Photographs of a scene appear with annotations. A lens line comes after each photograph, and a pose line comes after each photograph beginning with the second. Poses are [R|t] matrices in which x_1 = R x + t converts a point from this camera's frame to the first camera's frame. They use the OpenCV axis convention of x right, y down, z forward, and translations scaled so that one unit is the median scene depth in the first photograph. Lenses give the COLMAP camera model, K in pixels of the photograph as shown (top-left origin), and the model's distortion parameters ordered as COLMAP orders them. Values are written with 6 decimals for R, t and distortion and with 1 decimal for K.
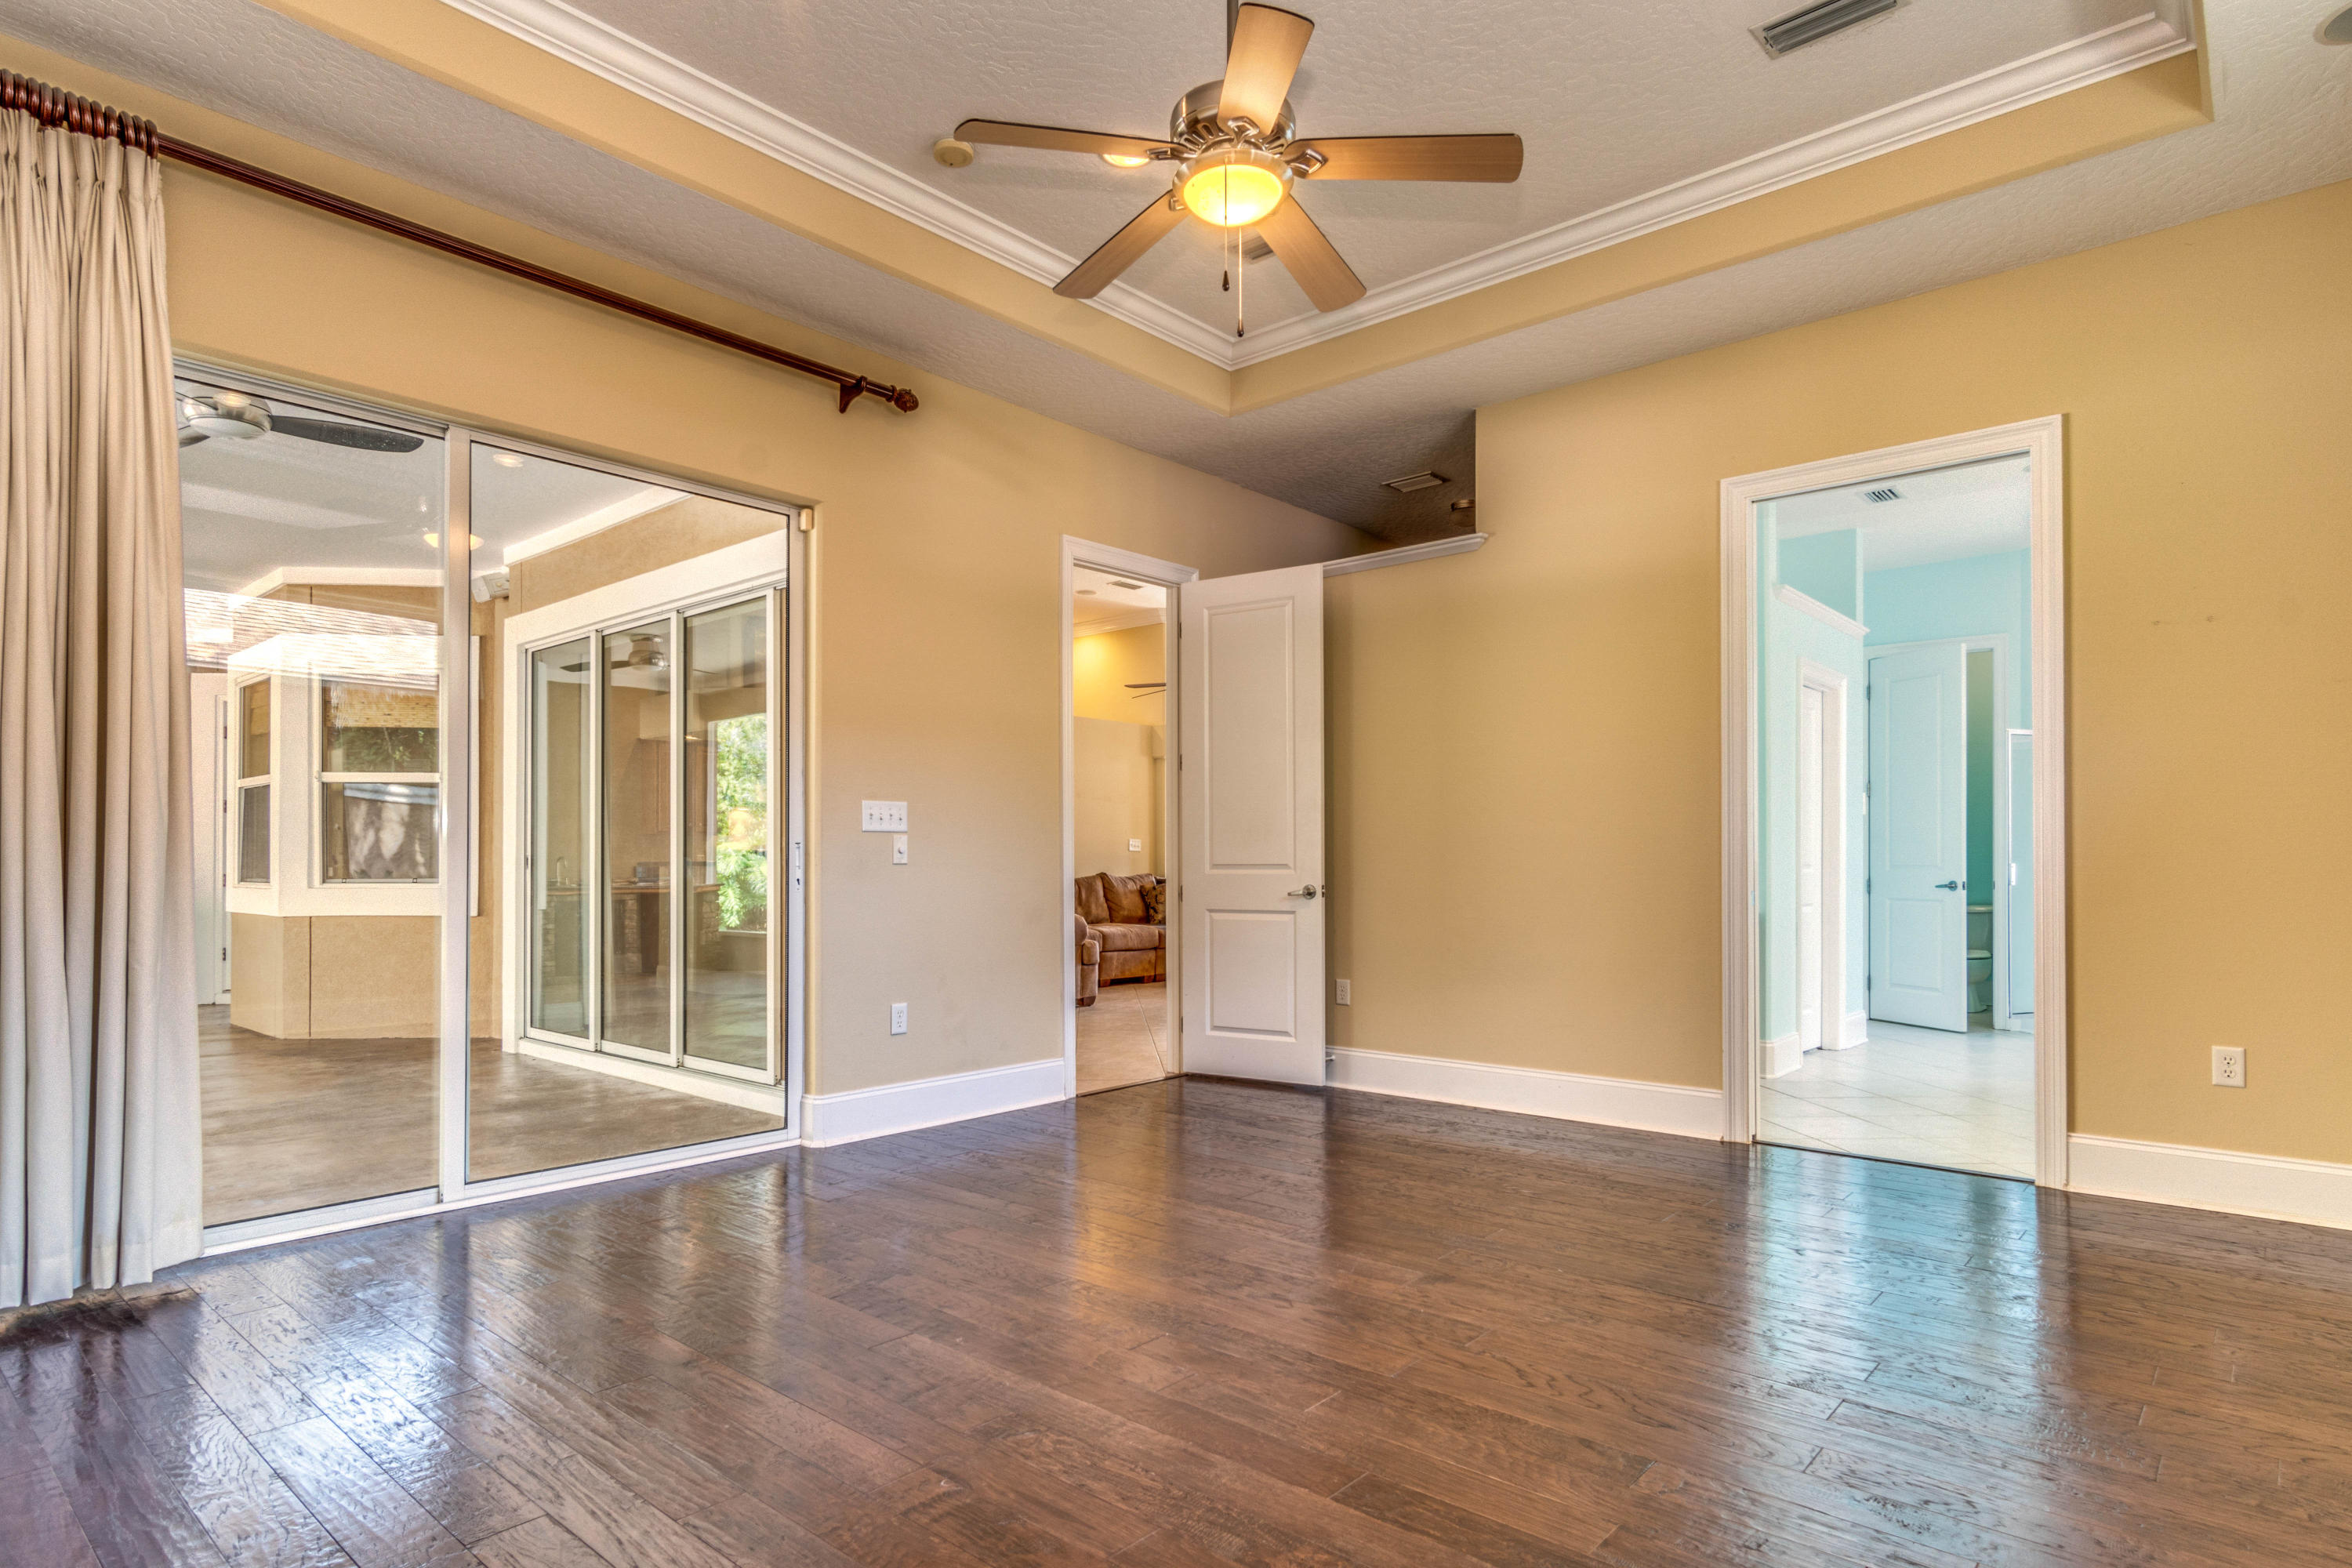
lens RADIAL K [[1268.1, 0, 1184.9], [0, 1268.1, 791.6], [0, 0, 1]] dist [-0.027247, 0.000360]
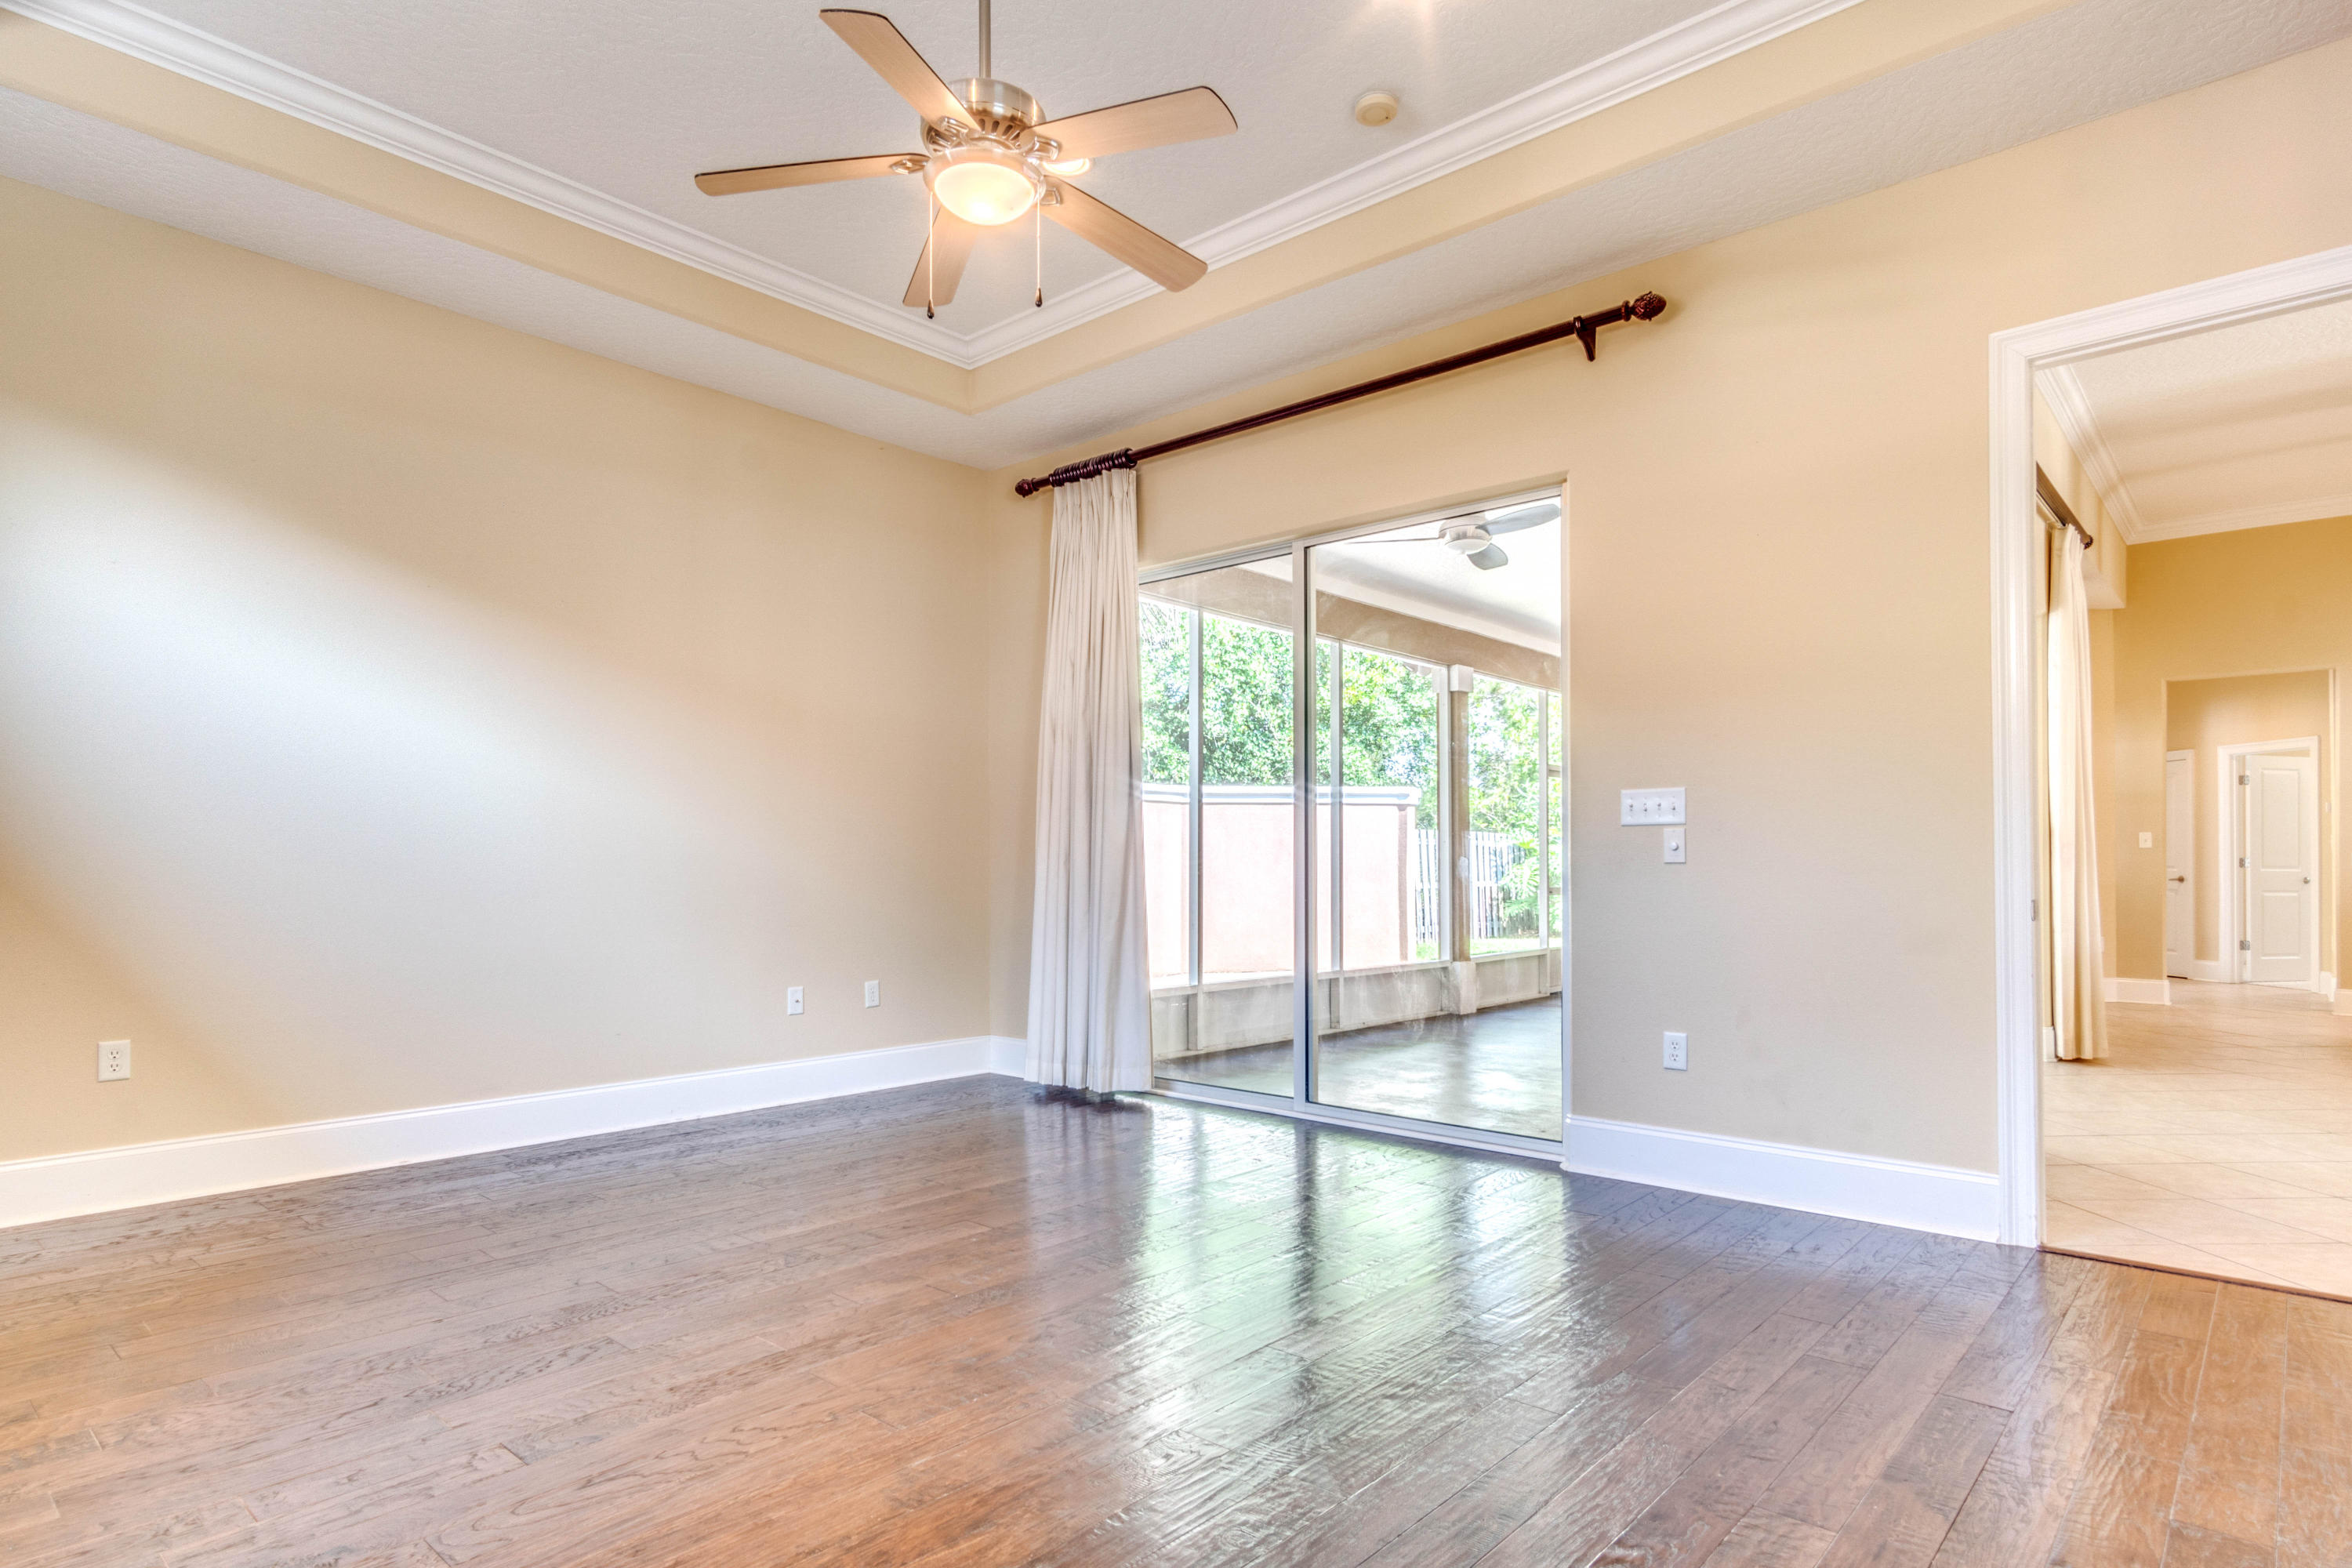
lens RADIAL K [[1256.9, 0, 1144.6], [0, 1256.9, 801.0], [0, 0, 1]] dist [0.006075, 0.000729]
pose [[-0.029152, -0.040720, -0.998745, 0.622070], [0.048154, 0.997953, -0.042093, 0.035215], [0.998414, -0.049321, -0.027132, 0.696651]]
